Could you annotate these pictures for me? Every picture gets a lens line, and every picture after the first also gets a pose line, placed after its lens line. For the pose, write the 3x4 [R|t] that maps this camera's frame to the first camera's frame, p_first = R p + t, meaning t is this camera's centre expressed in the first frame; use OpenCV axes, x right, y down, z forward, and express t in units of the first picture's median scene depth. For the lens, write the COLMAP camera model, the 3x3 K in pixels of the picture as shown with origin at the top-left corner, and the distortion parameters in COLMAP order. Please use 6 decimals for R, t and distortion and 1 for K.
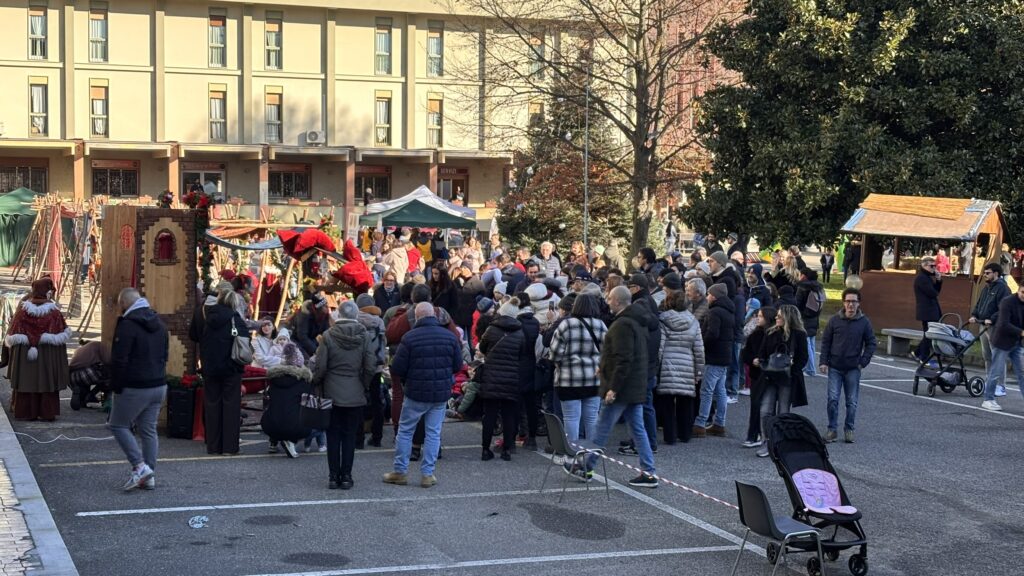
lens RADIAL K [[1571.9, 0, 511.9], [0, 1571.9, 288.5], [0, 0, 1]] dist [0.011660, 0.000000]
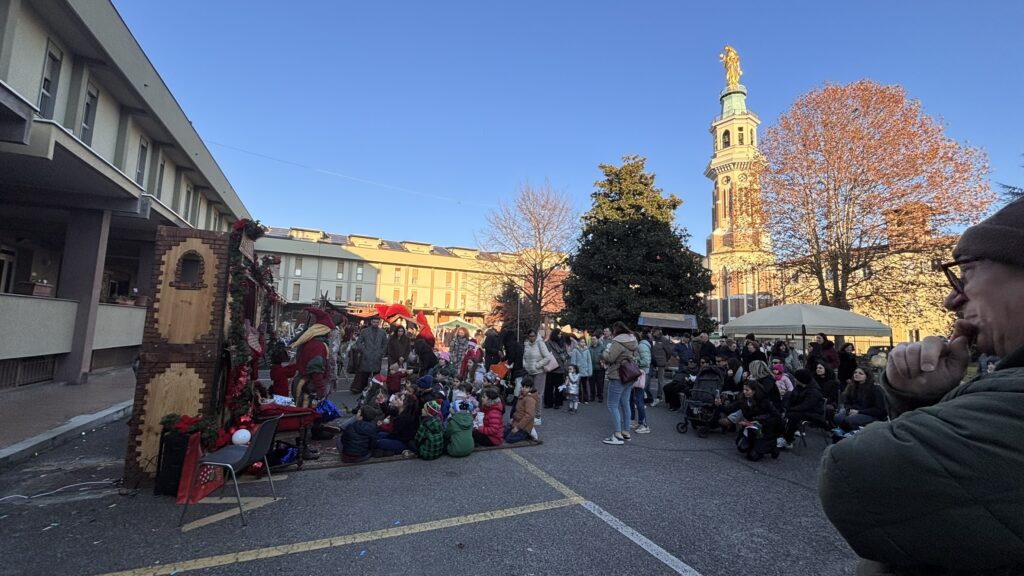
lens RADIAL K [[416.4, 0, 511.5], [0, 416.4, 285.8], [0, 0, 1]] dist [0.000018, 0.000012]
pose [[0.997261, 0.028145, 0.068396, -0.049931], [-0.016891, 0.986993, -0.159871, 0.018380], [-0.072006, 0.158278, 0.984766, 0.747043]]
